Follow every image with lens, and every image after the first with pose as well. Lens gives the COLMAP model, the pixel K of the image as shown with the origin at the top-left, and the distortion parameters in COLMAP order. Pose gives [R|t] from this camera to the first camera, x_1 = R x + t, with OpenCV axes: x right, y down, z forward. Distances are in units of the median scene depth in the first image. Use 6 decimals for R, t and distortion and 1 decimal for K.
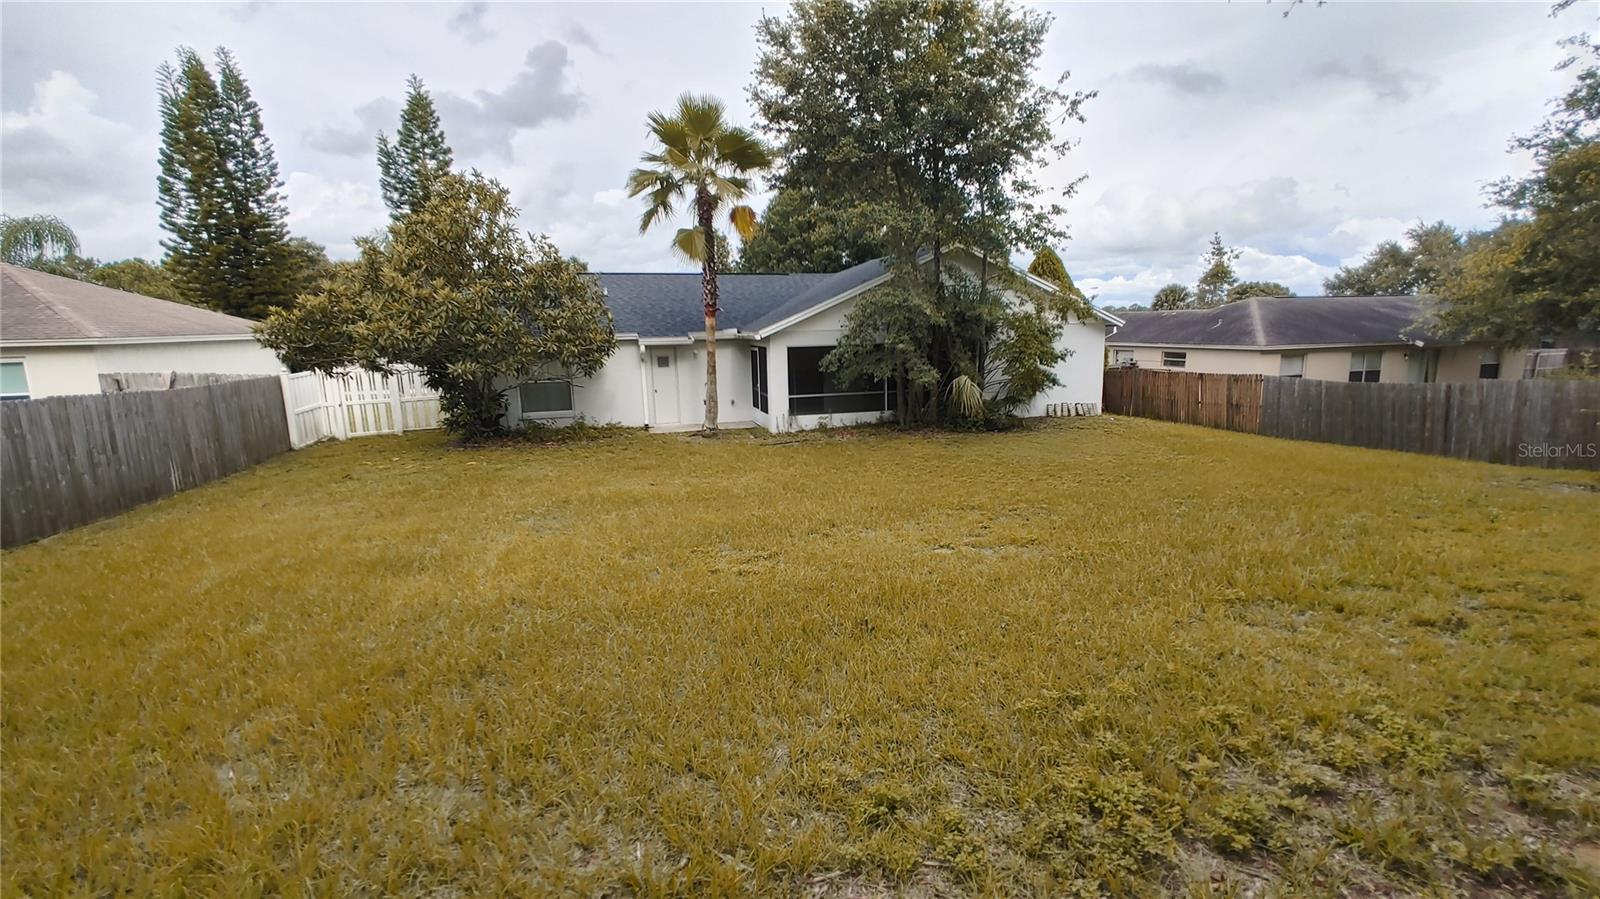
lens RADIAL K [[698.9, 0, 812.3], [0, 698.9, 448.7], [0, 0, 1]] dist [0.001306, 0.002109]
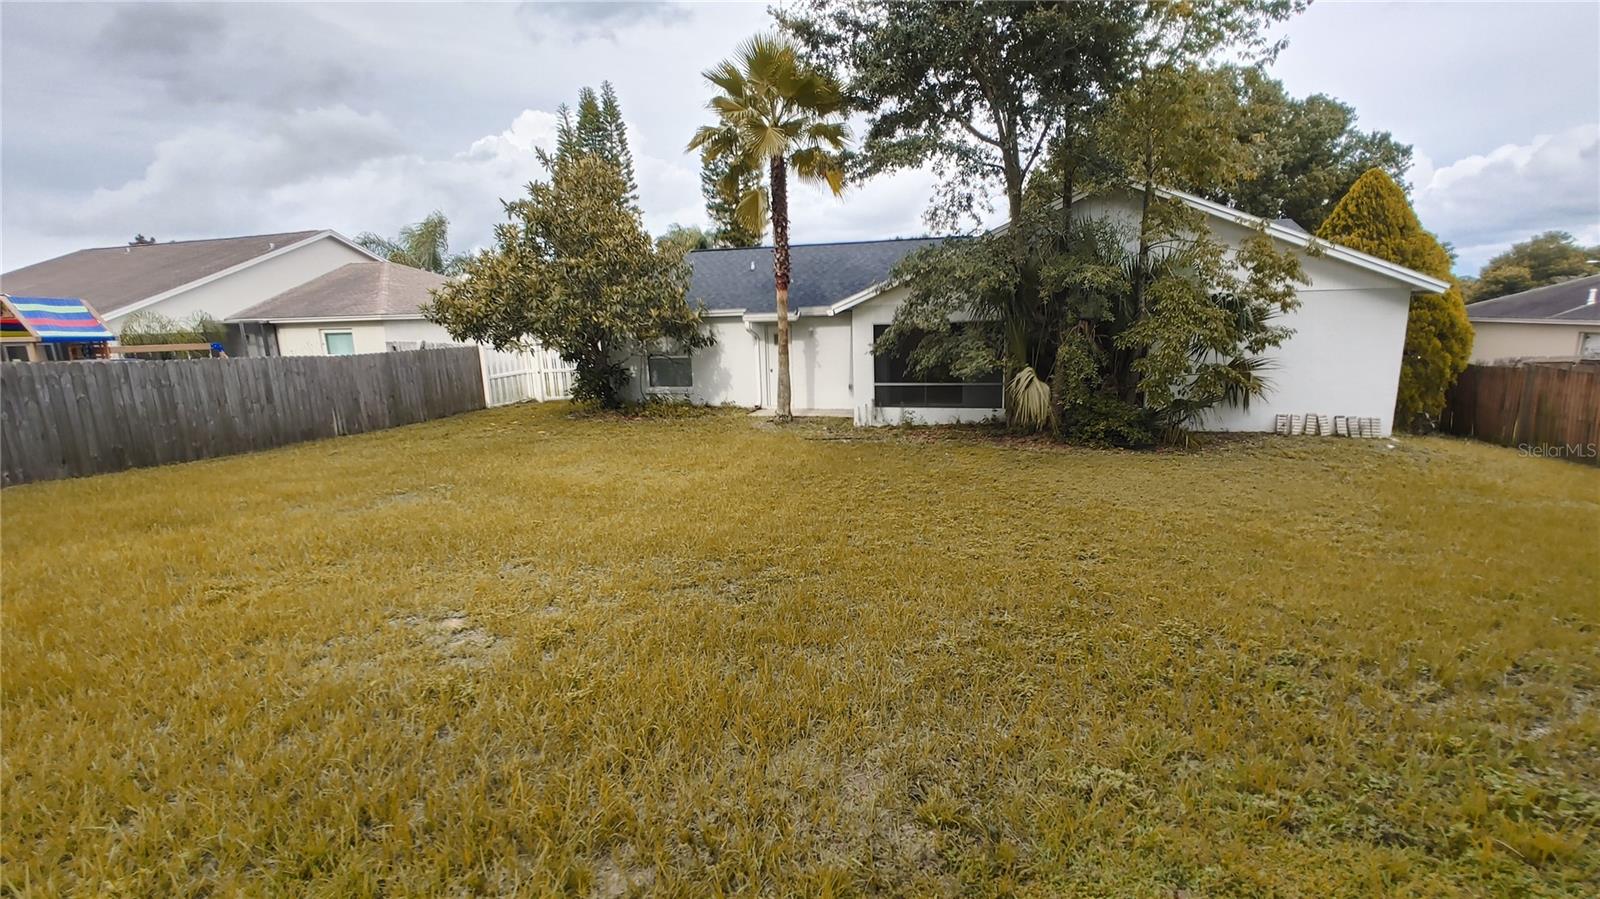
lens RADIAL K [[694.9, 0, 810.0], [0, 694.9, 453.2], [0, 0, 1]] dist [-0.000366, 0.001203]
pose [[0.855706, 0.099491, -0.507807, 0.364918], [-0.079324, 0.994964, 0.061268, -0.039977], [0.511346, -0.012146, 0.859289, 0.264253]]
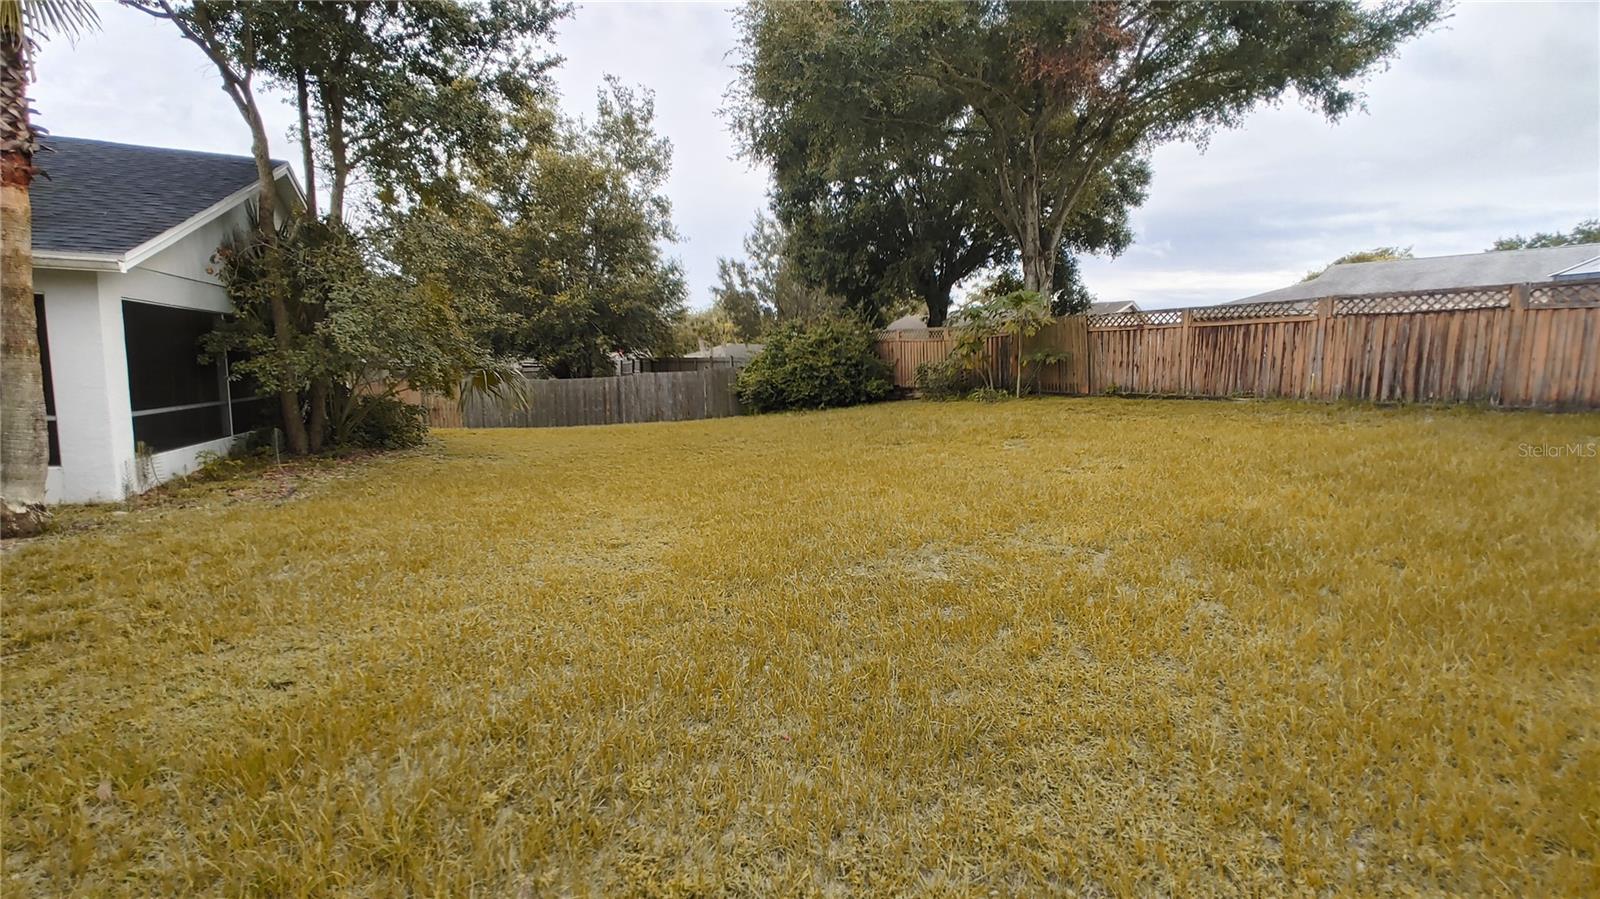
lens RADIAL K [[694.9, 0, 810.0], [0, 694.9, 453.2], [0, 0, 1]] dist [-0.000366, 0.001203]
pose [[-0.062511, -0.103459, 0.992667, -0.556340], [0.154734, 0.981582, 0.112048, -0.034751], [-0.985977, 0.160603, -0.045351, 0.652208]]
